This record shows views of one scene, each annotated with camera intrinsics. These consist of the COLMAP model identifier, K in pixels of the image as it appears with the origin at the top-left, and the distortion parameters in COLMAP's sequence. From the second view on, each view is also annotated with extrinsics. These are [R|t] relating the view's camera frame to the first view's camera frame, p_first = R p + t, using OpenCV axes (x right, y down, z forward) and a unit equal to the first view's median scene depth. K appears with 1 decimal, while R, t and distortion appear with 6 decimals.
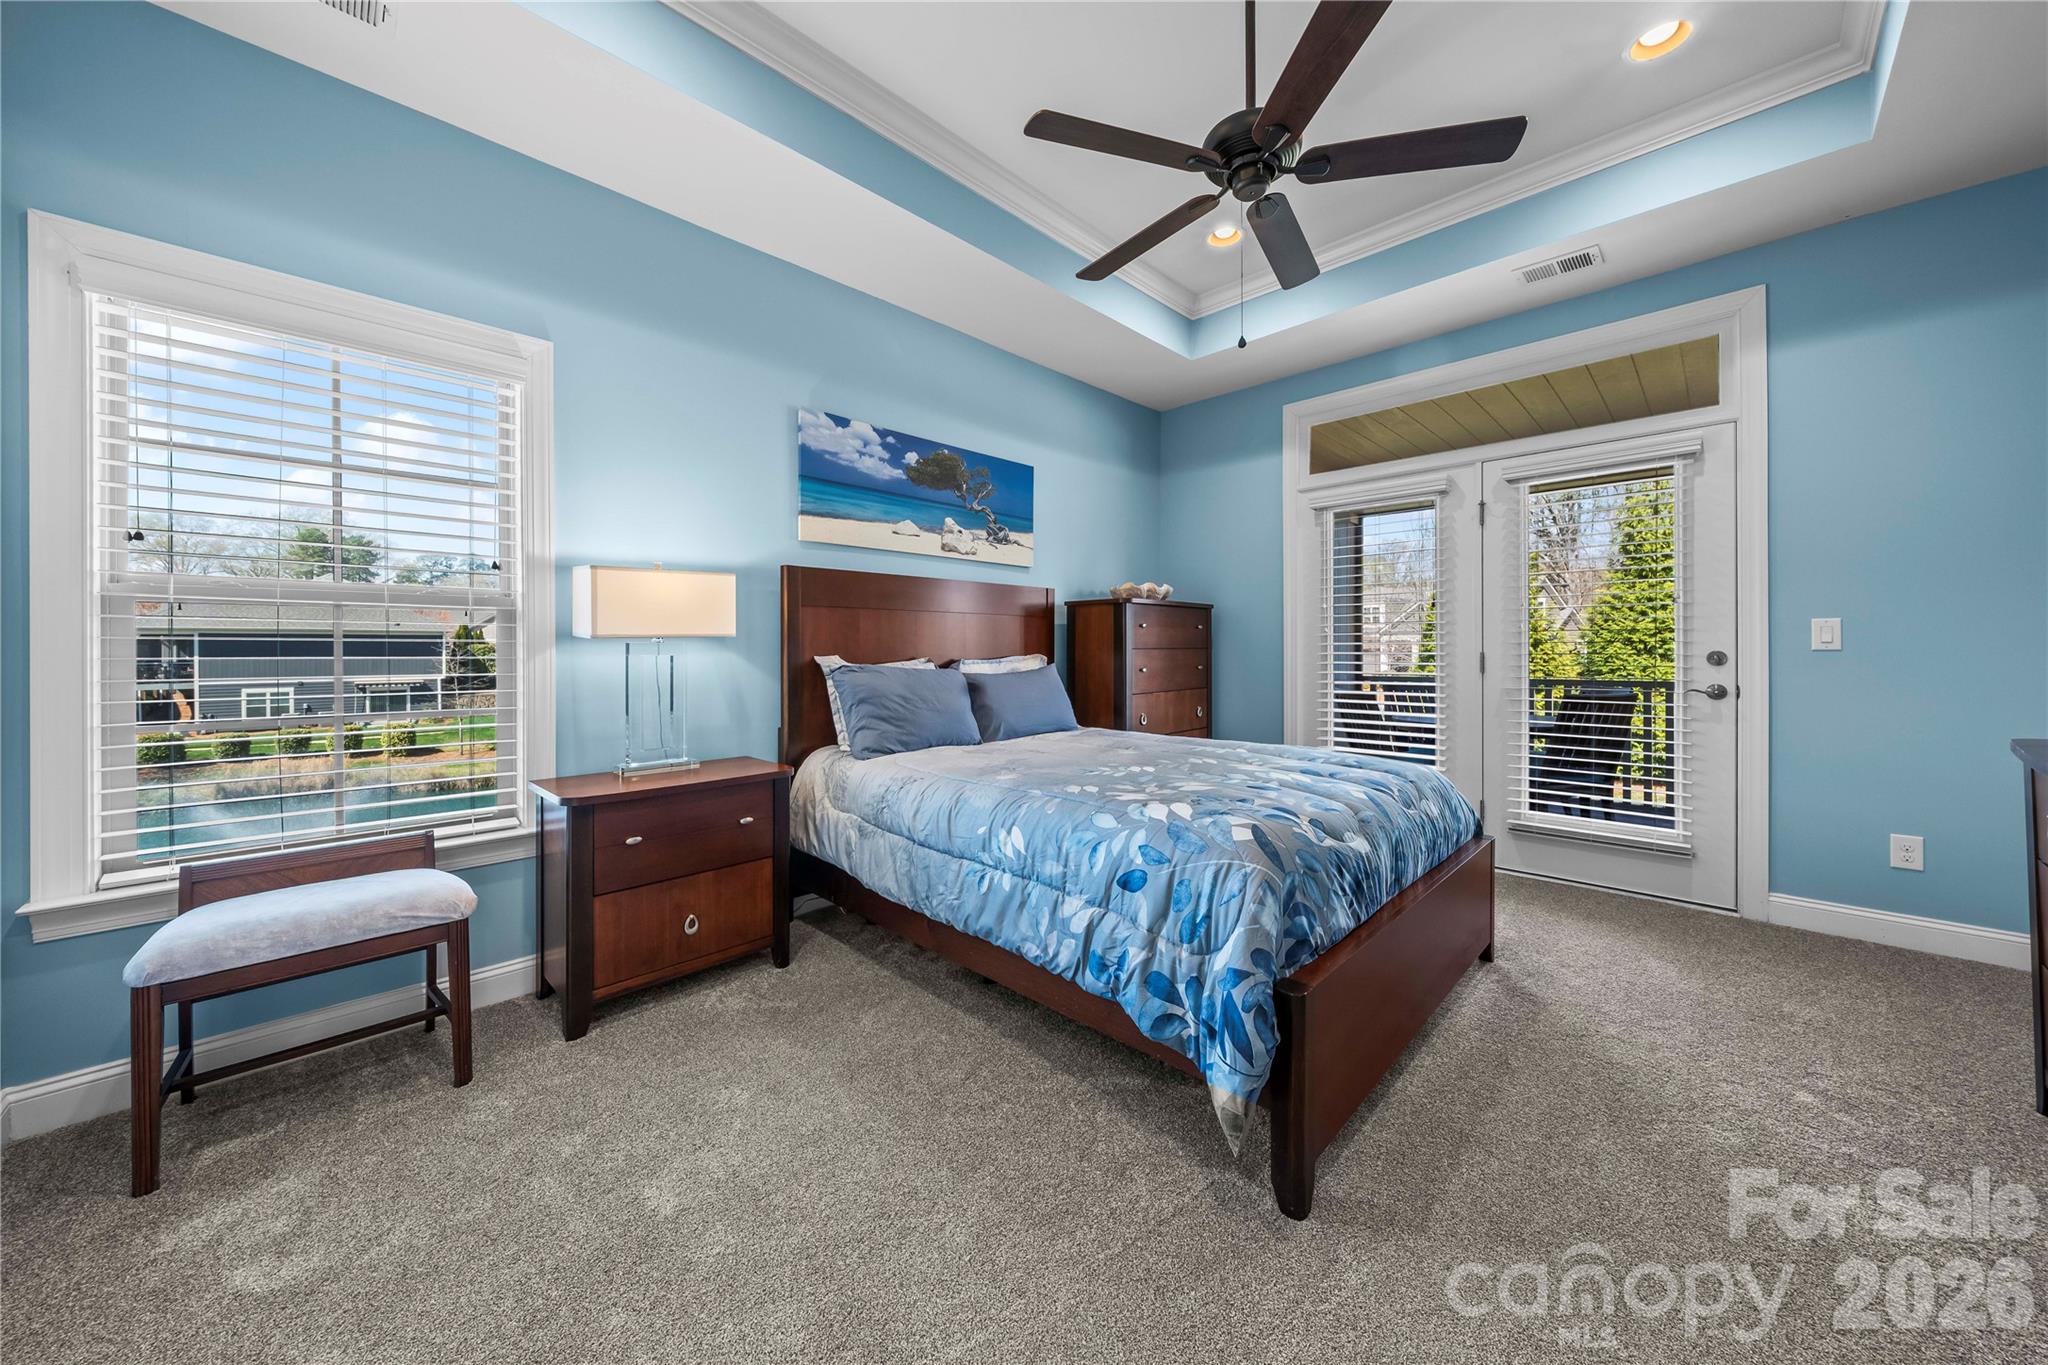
lens RADIAL K [[705.4, 0, 1032.0], [0, 705.4, 654.5], [0, 0, 1]] dist [-0.004837, 0.000339]
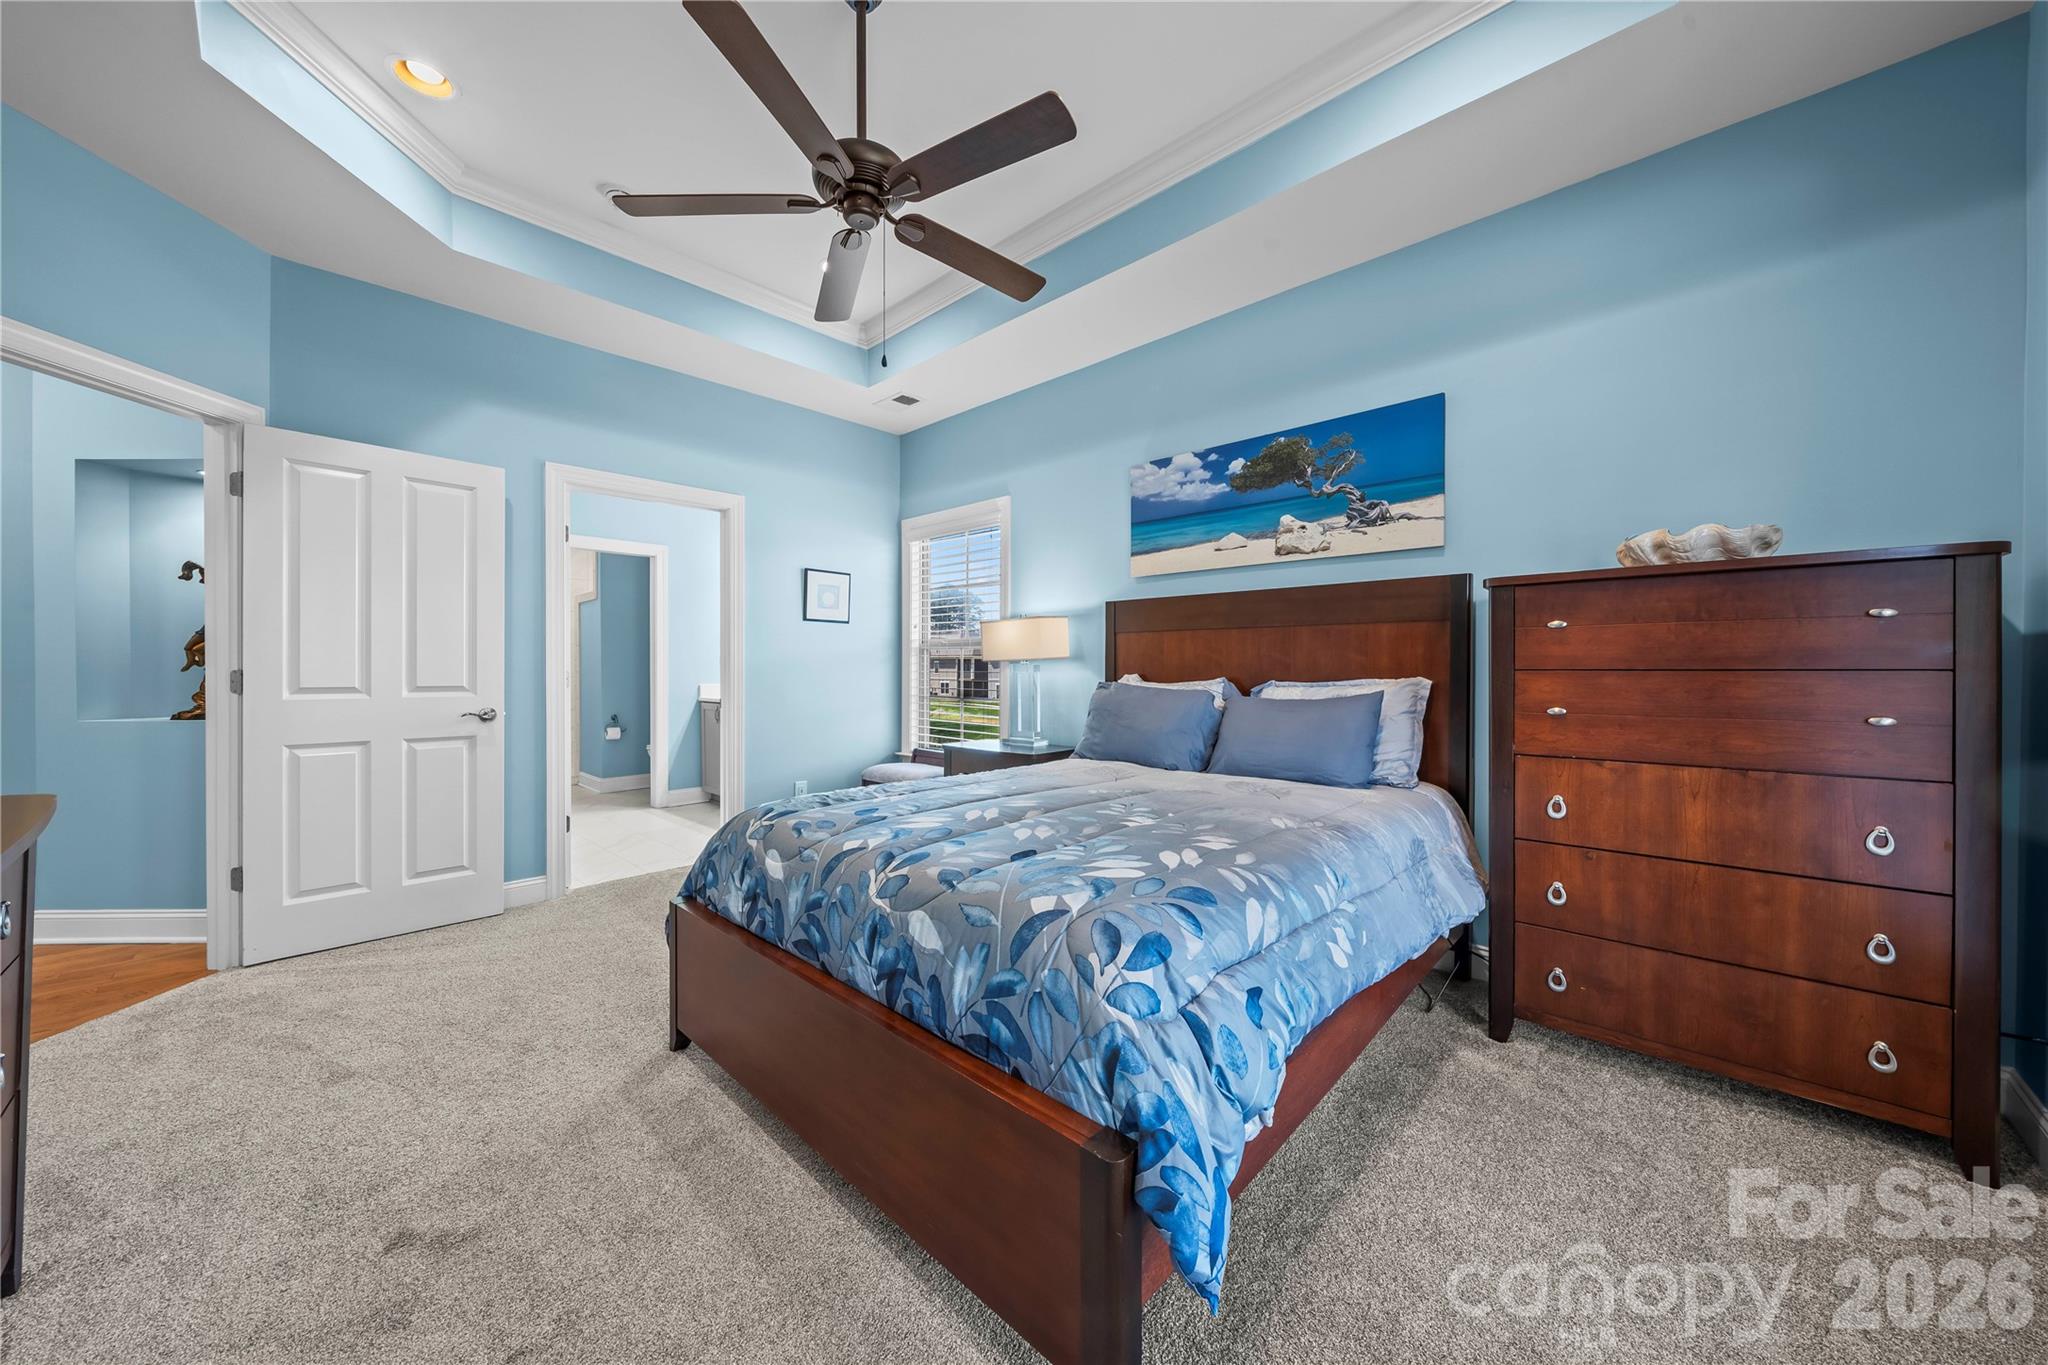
lens RADIAL K [[705.4, 0, 1024.6], [0, 705.4, 675.7], [0, 0, 1]] dist [-0.004837, 0.000339]
pose [[0.022027, 0.017653, -0.999602, 0.789238], [-0.003643, 0.999839, 0.017577, -0.013780], [0.999751, 0.003254, 0.022088, 0.713213]]
